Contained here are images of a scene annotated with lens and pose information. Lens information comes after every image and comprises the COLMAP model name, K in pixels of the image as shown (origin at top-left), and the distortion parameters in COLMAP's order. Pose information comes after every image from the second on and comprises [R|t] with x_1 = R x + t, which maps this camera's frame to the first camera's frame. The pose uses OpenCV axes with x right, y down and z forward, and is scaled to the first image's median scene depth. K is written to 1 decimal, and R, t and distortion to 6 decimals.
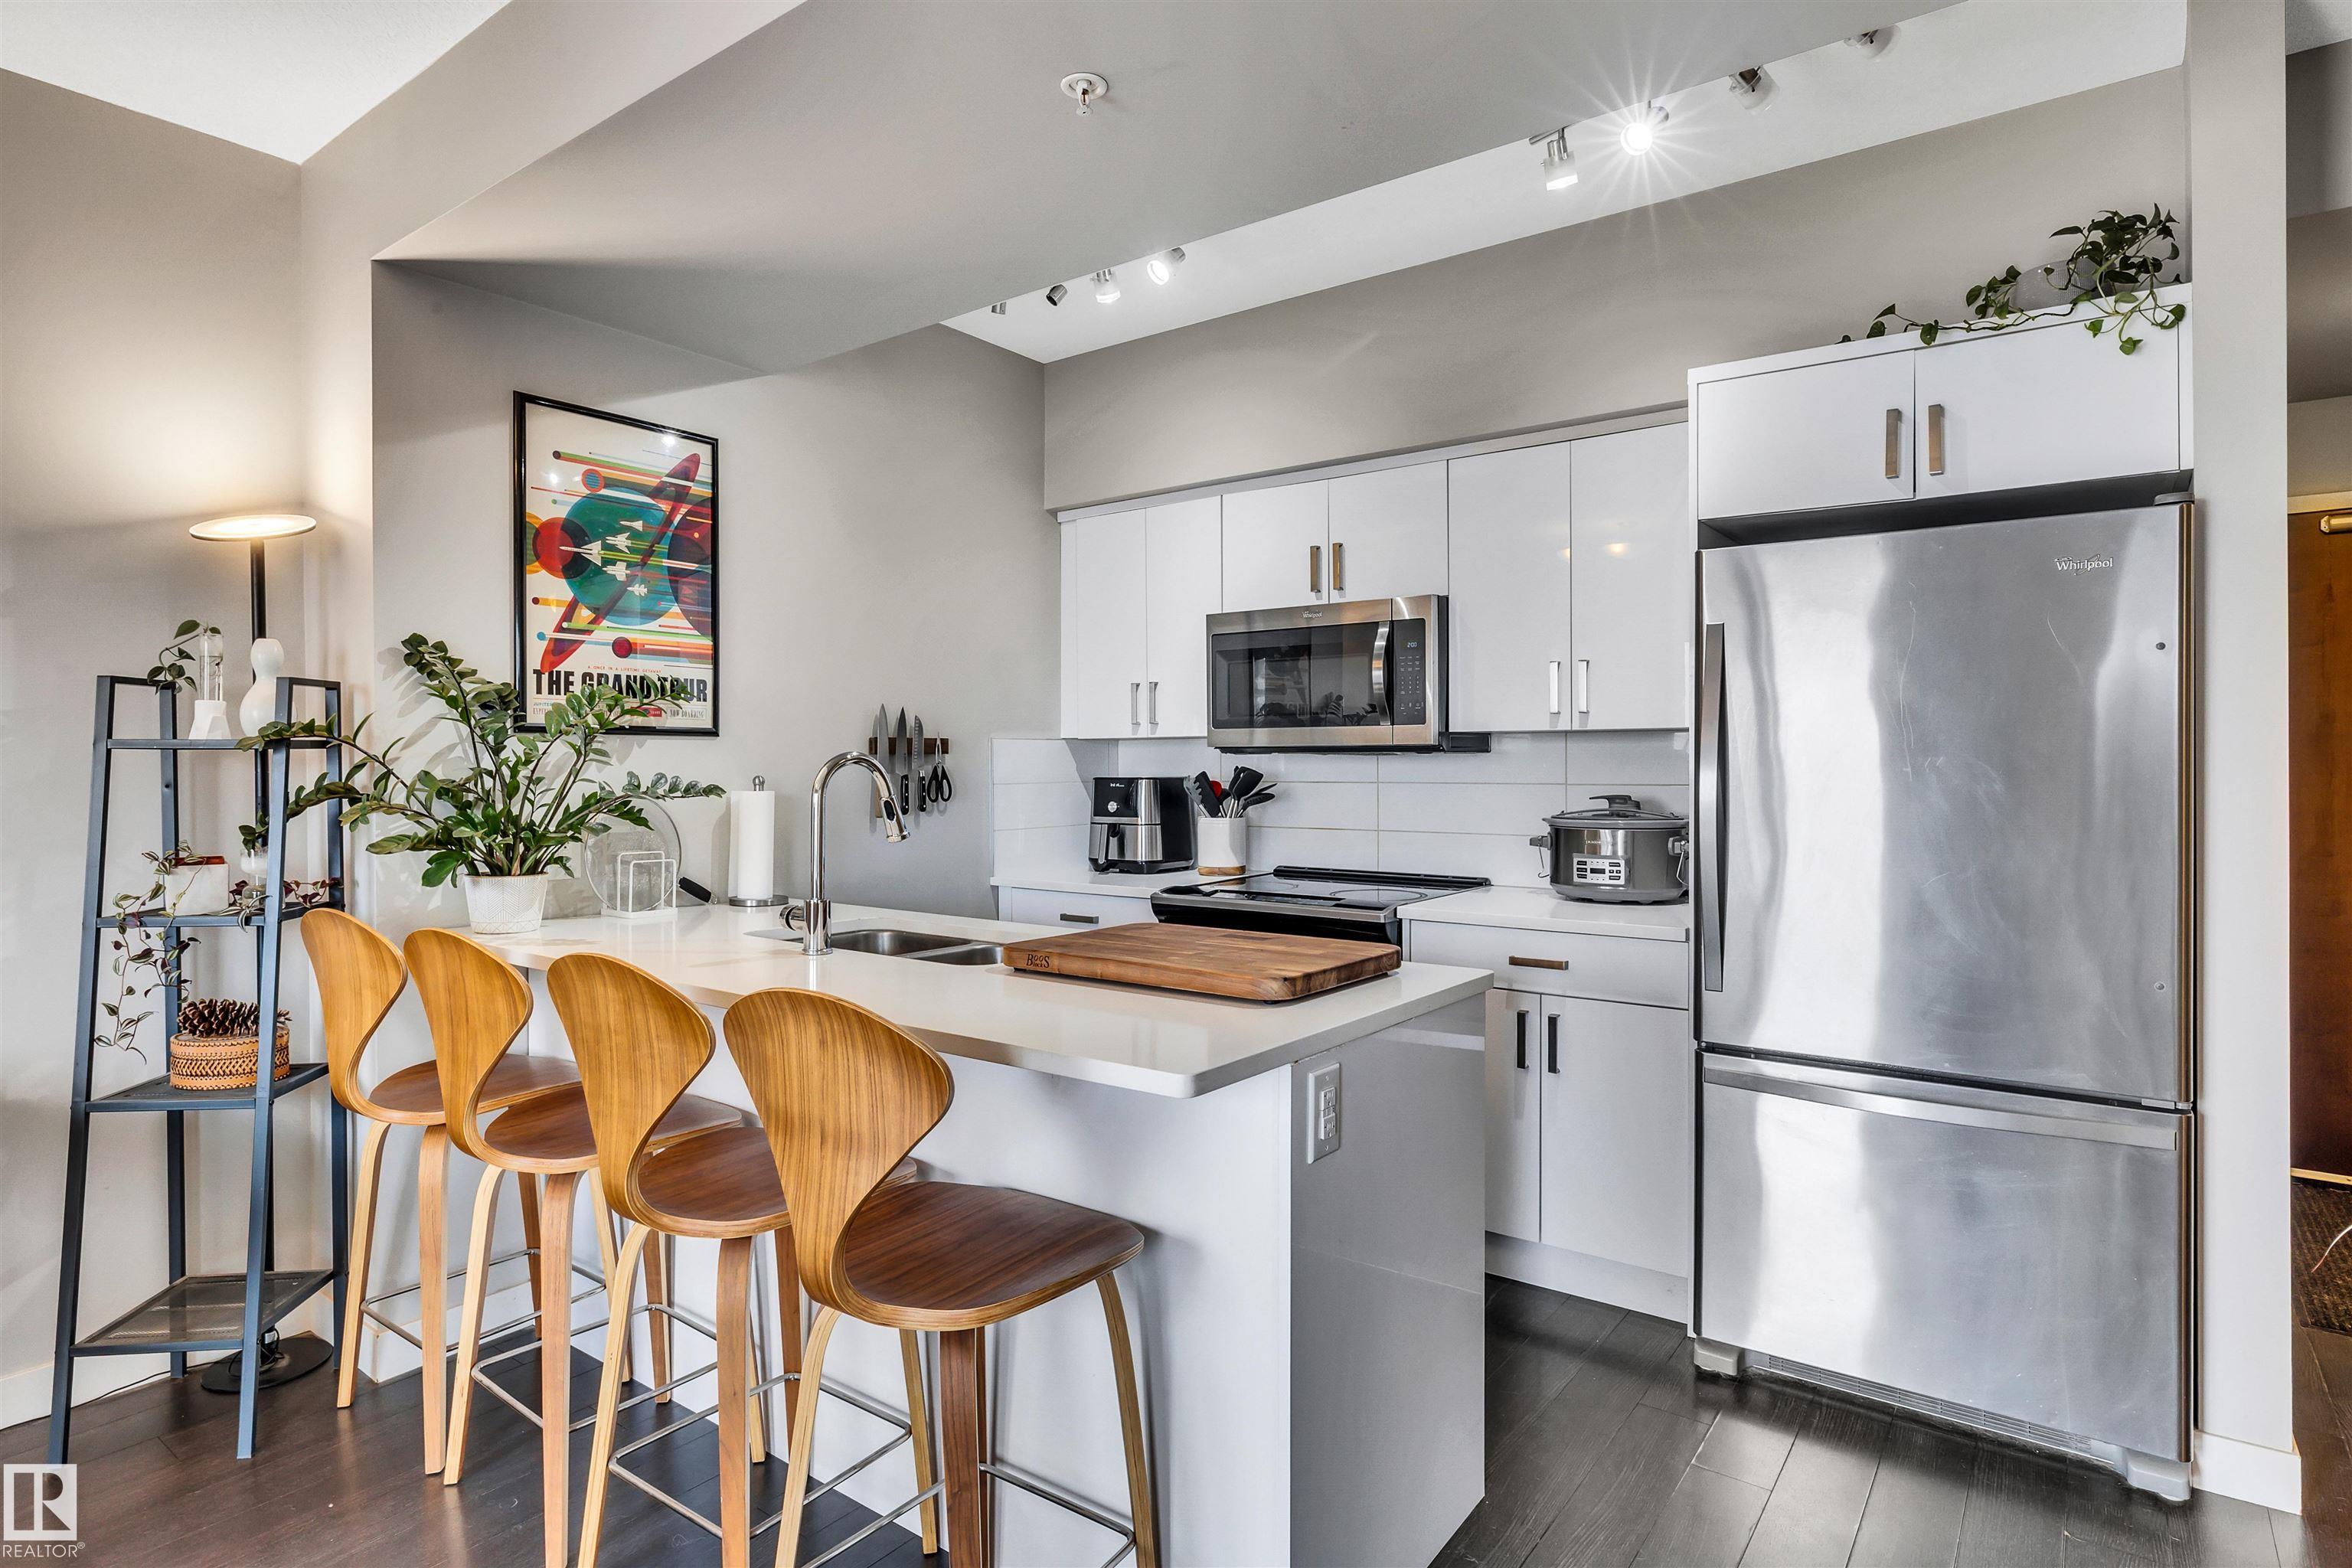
lens RADIAL K [[1227.3, 0, 1170.1], [0, 1227.3, 768.7], [0, 0, 1]] dist [-0.001256, 0.000108]
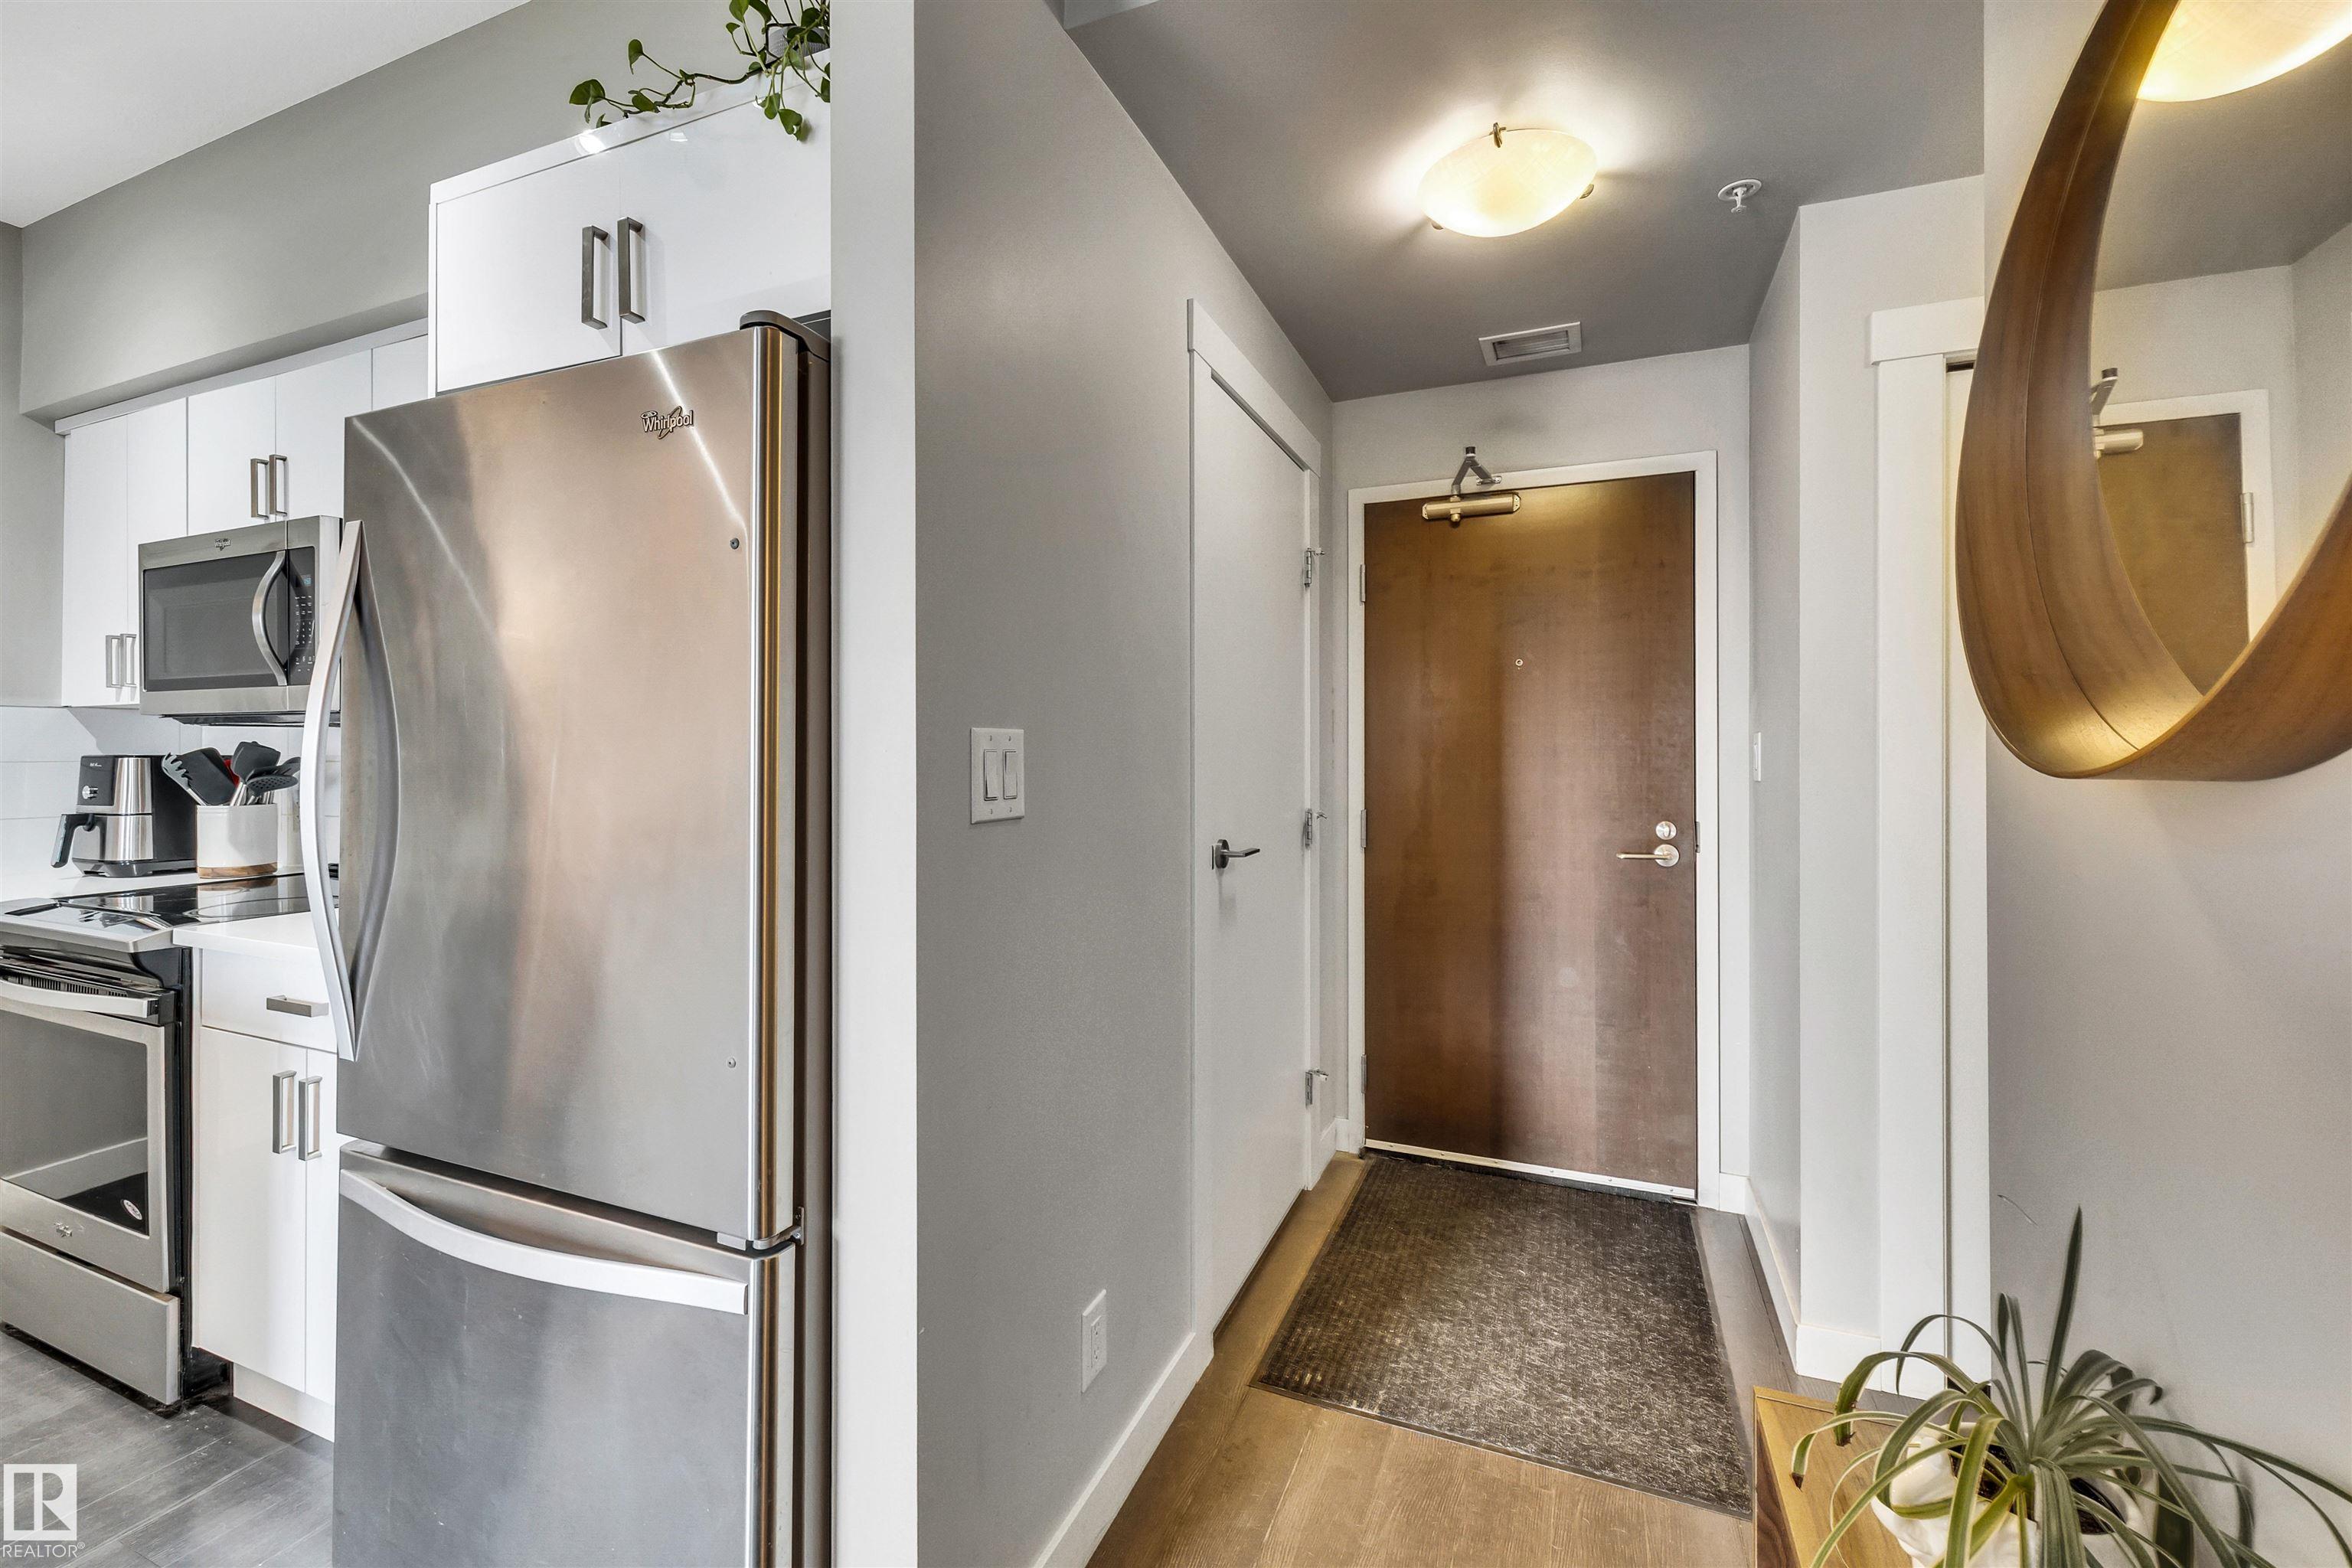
lens RADIAL K [[1001.7, 0, 1140.0], [0, 1001.7, 748.8], [0, 0, 1]] dist [0.000346, 0.000039]
pose [[0.972637, 0.005055, 0.232276, 0.498438], [-0.003334, 0.999964, -0.007805, 0.006599], [-0.232307, 0.006817, 0.972619, 0.236343]]
